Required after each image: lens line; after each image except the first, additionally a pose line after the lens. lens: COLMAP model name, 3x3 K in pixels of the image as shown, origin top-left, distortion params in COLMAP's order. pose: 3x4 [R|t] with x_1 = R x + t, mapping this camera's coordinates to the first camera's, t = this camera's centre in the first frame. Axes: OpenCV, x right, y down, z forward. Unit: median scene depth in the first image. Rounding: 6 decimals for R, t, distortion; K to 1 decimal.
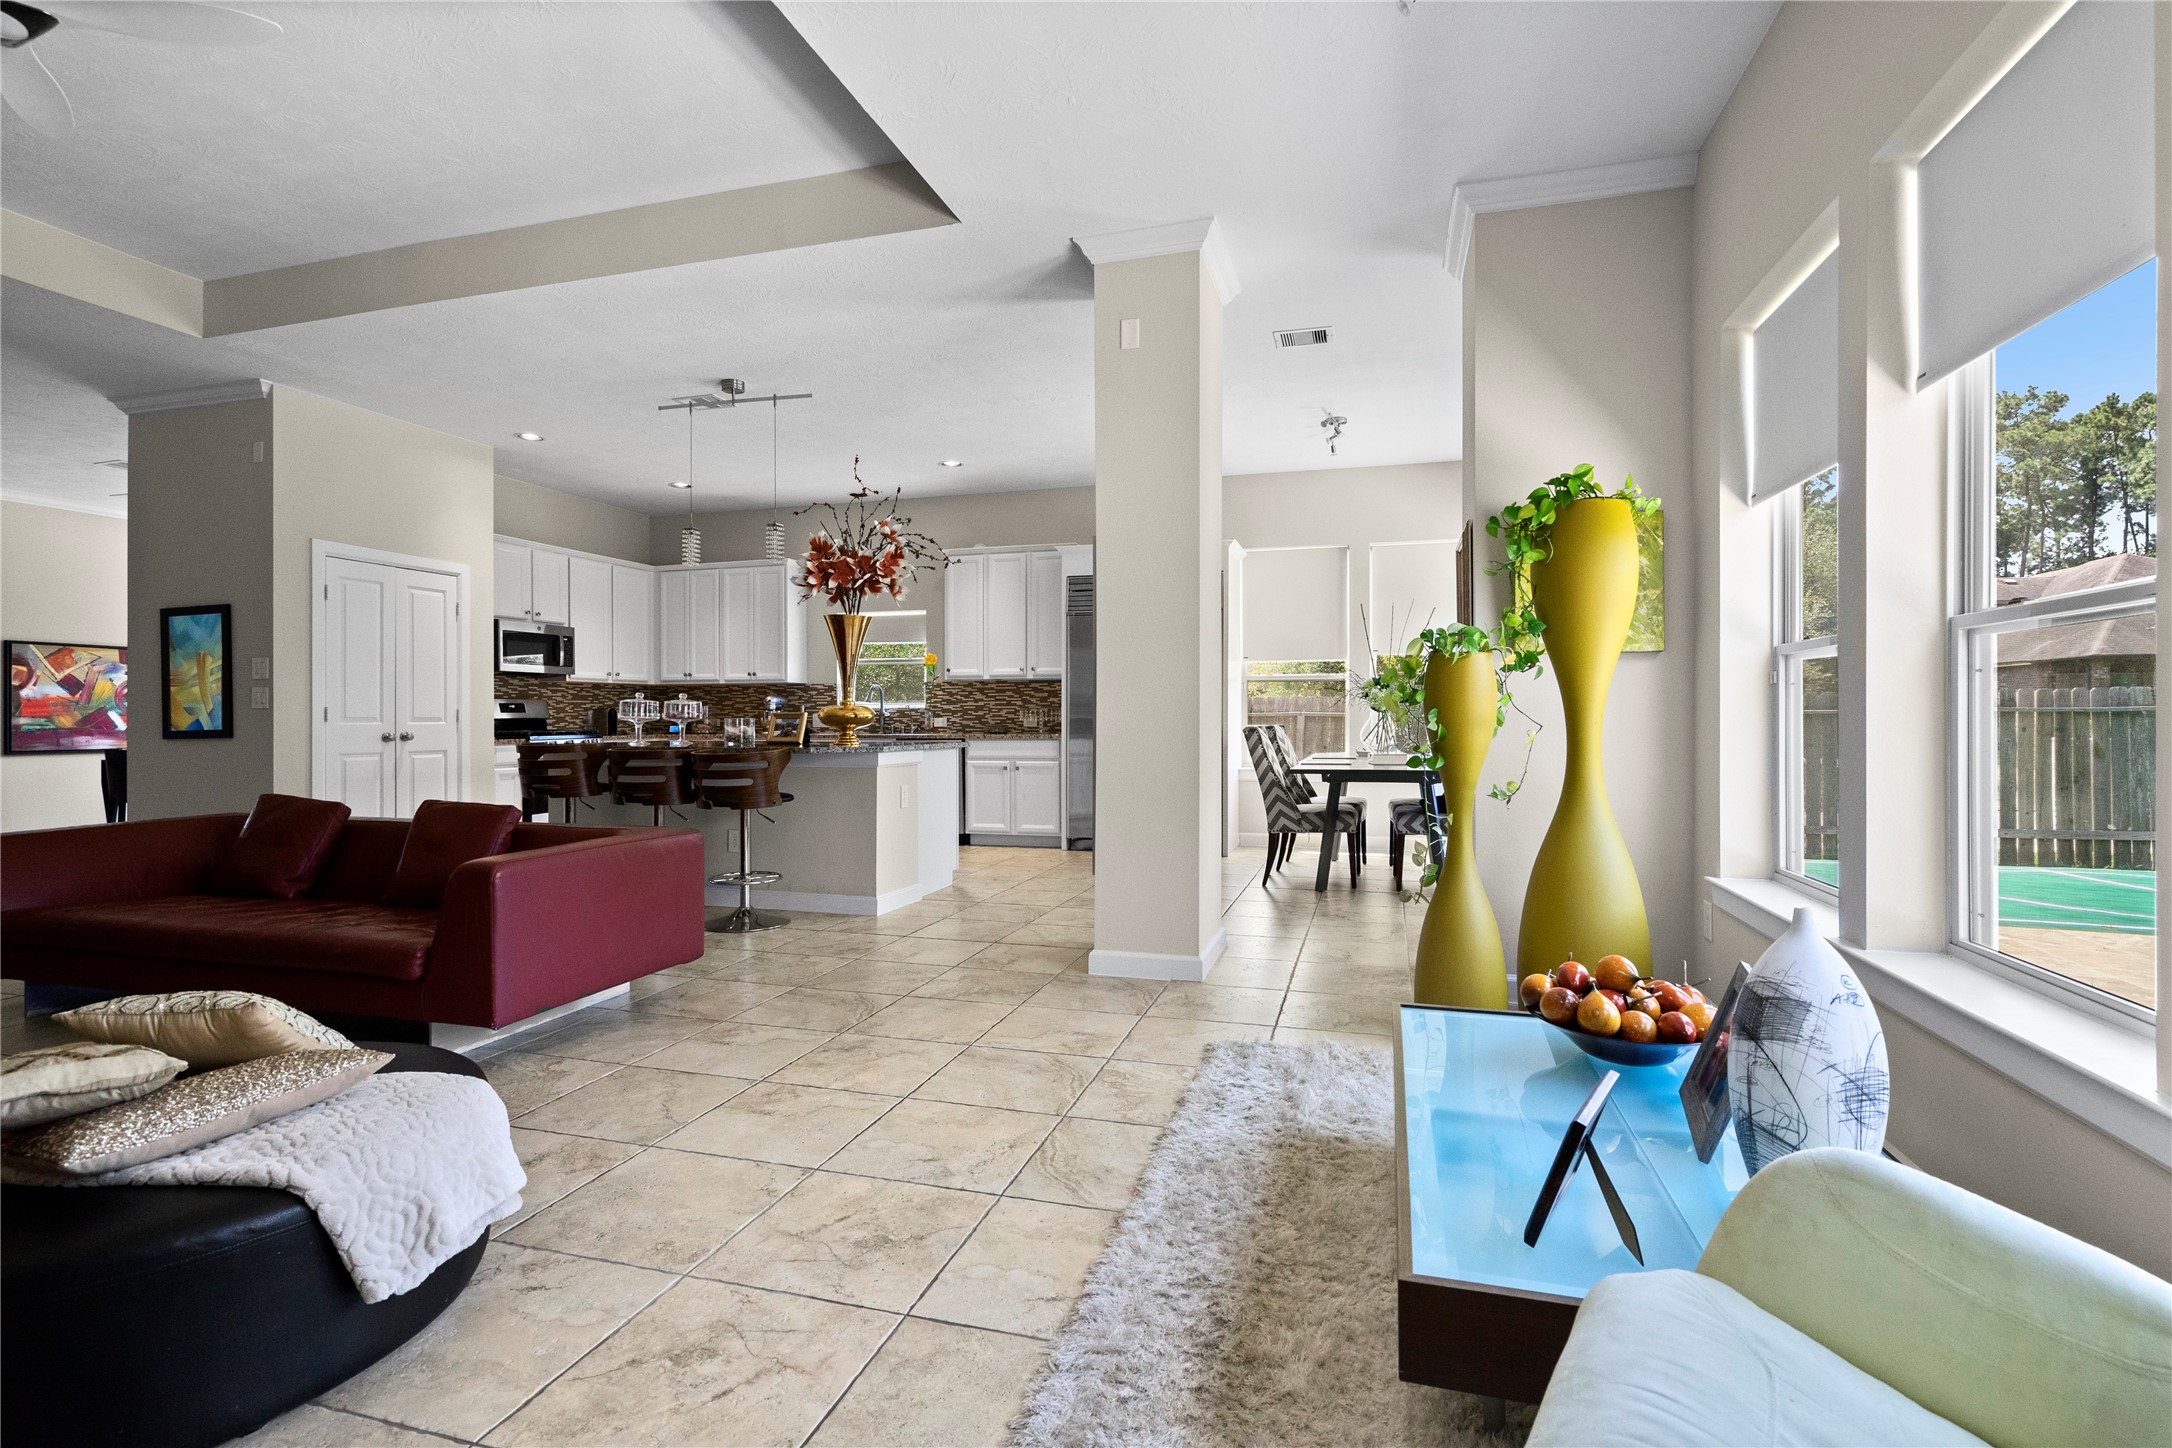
lens RADIAL K [[1004.9, 0, 1088.0], [0, 1004.9, 718.2], [0, 0, 1]] dist [-0.004130, 0.001402]
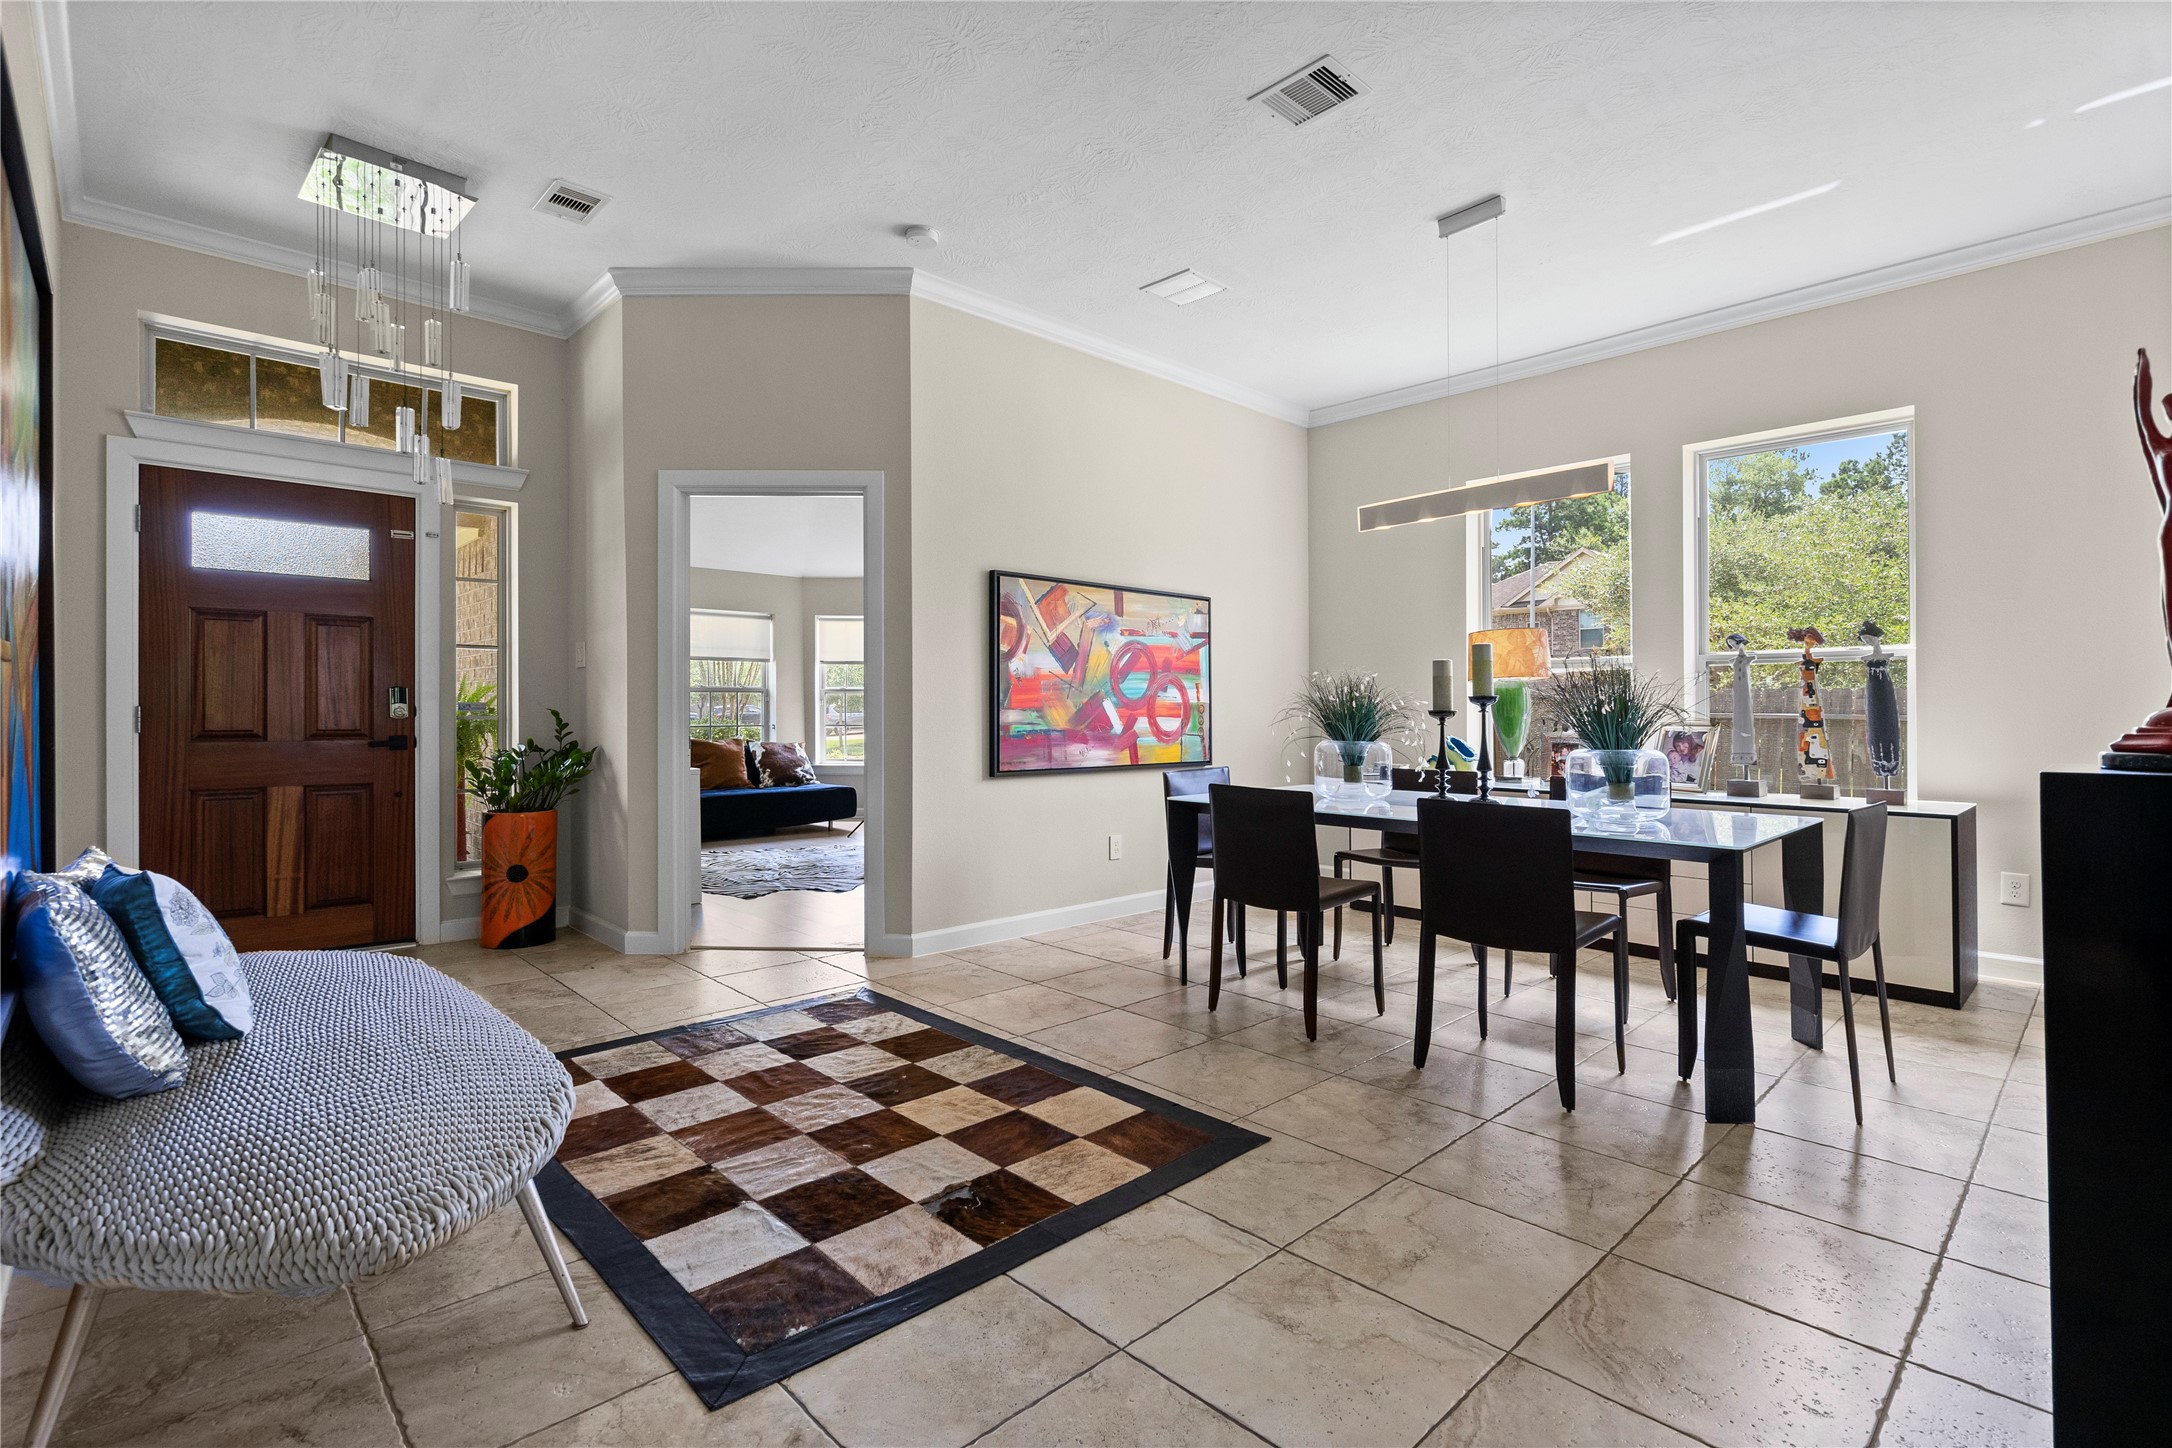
lens RADIAL K [[1004.9, 0, 1110.4], [0, 1004.9, 723.3], [0, 0, 1]] dist [-0.004130, 0.001402]
pose [[0.864957, 0.011340, -0.501718, -0.887400], [-0.008202, 0.999931, 0.008461, 0.001883], [0.501779, -0.003203, 0.864990, 0.659858]]
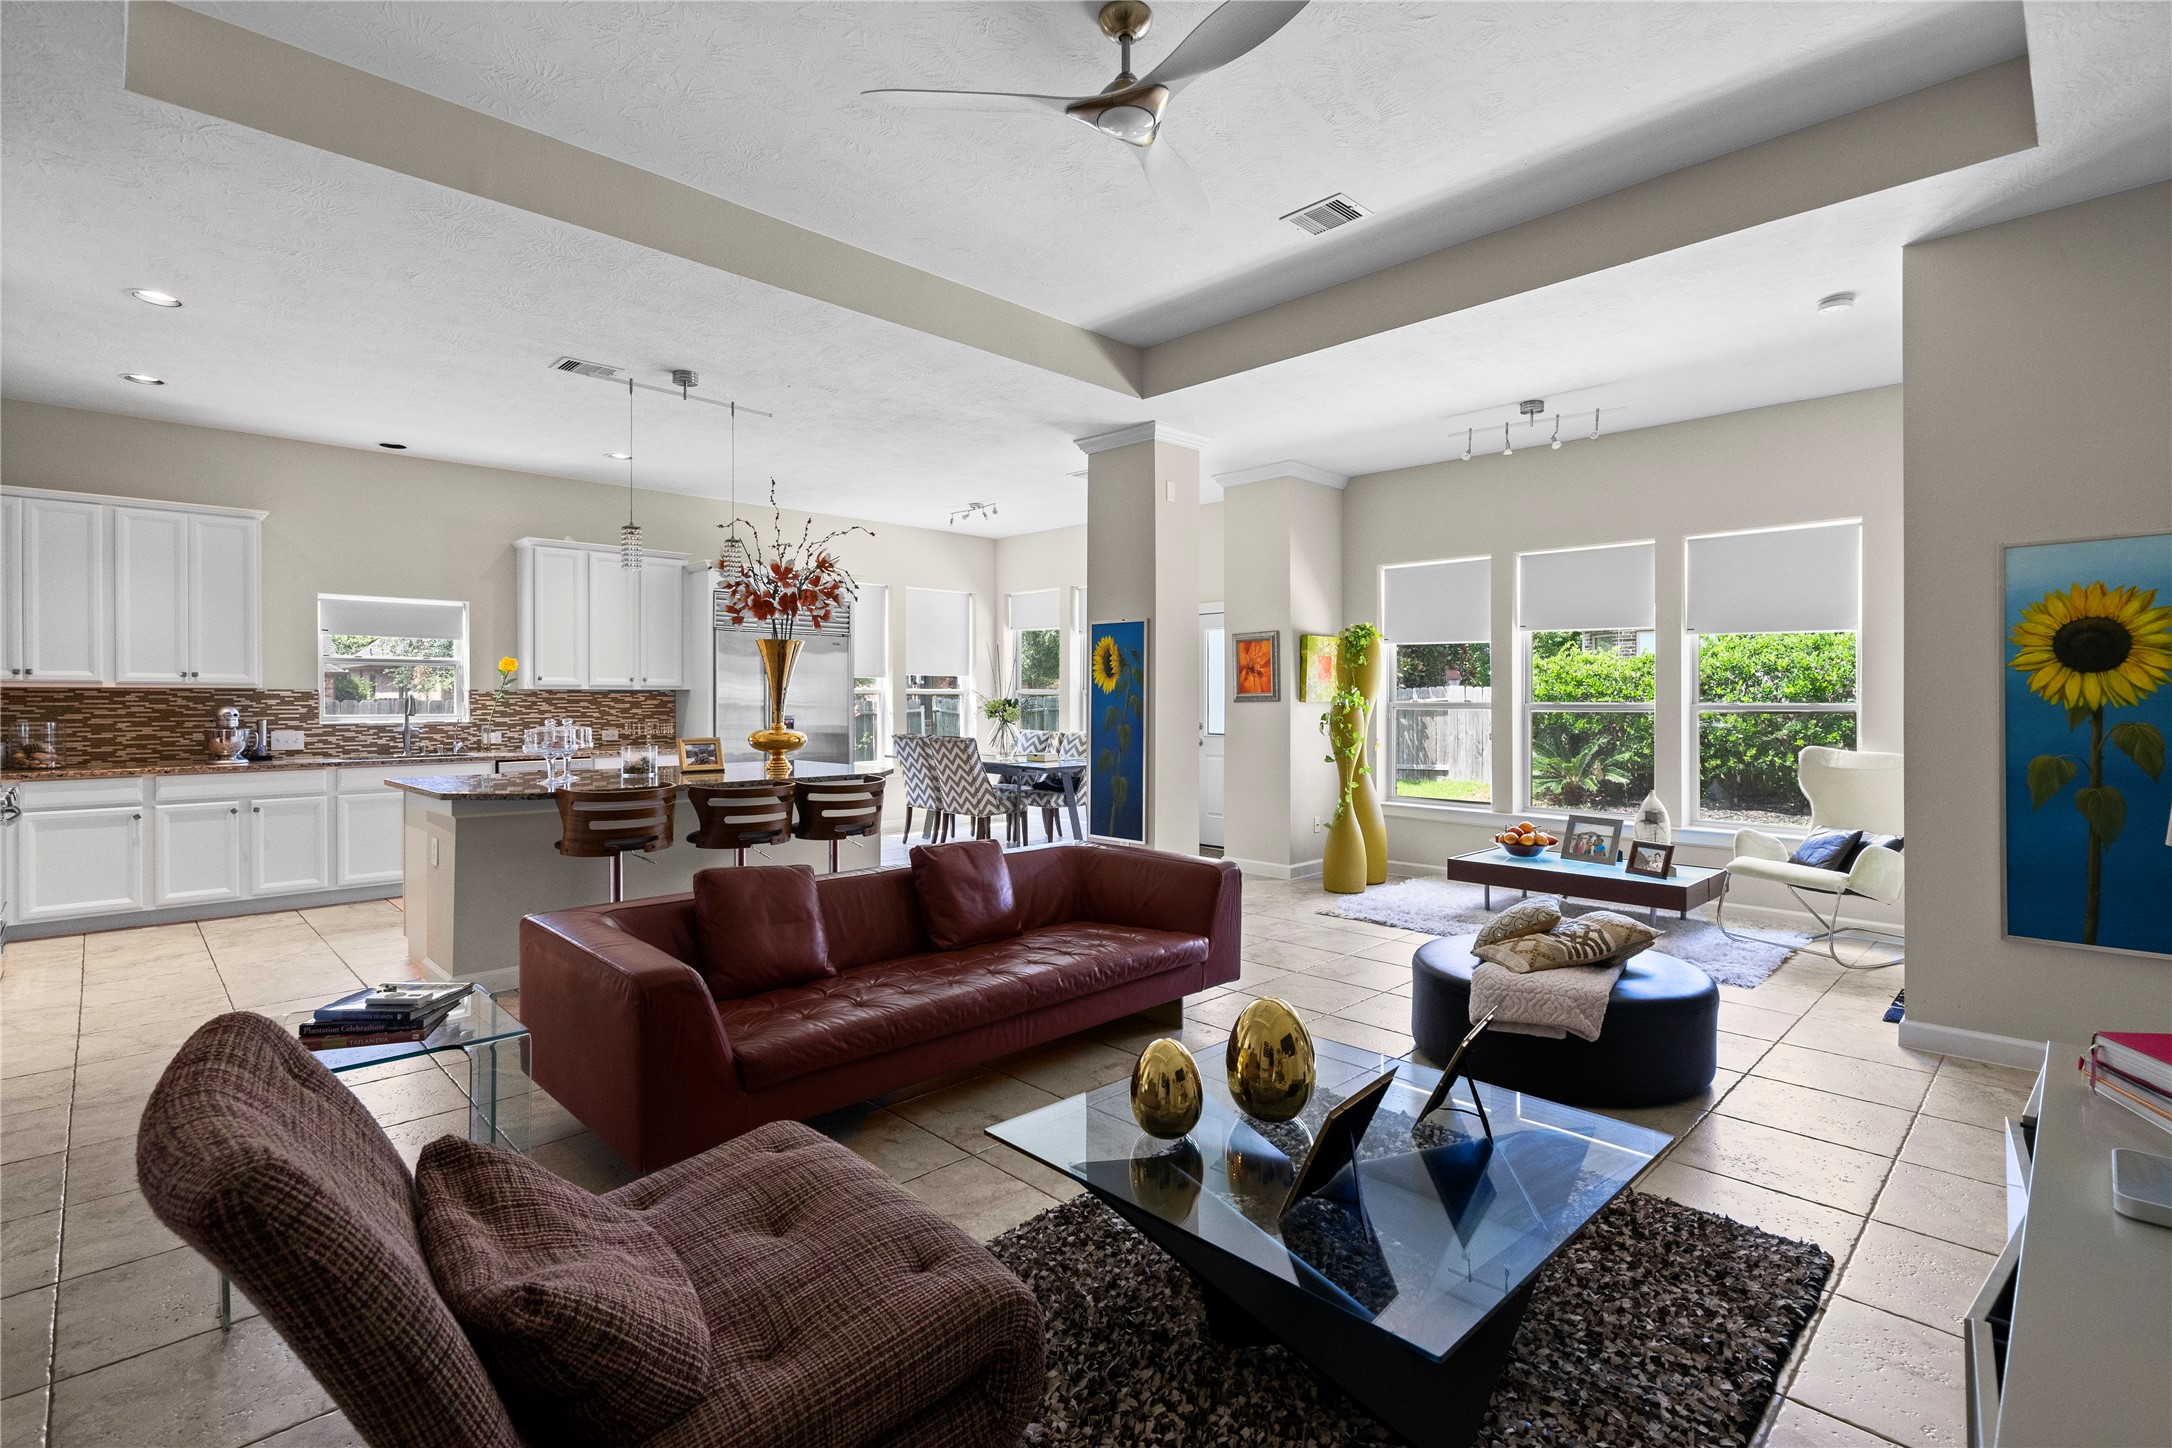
lens RADIAL K [[1004.9, 0, 1086.0], [0, 1004.9, 704.0], [0, 0, 1]] dist [-0.004130, 0.001402]
pose [[0.492928, -0.002331, 0.870067, -0.796489], [0.000154, 0.999997, 0.002591, -0.033665], [-0.870070, -0.001144, 0.492927, 0.201752]]
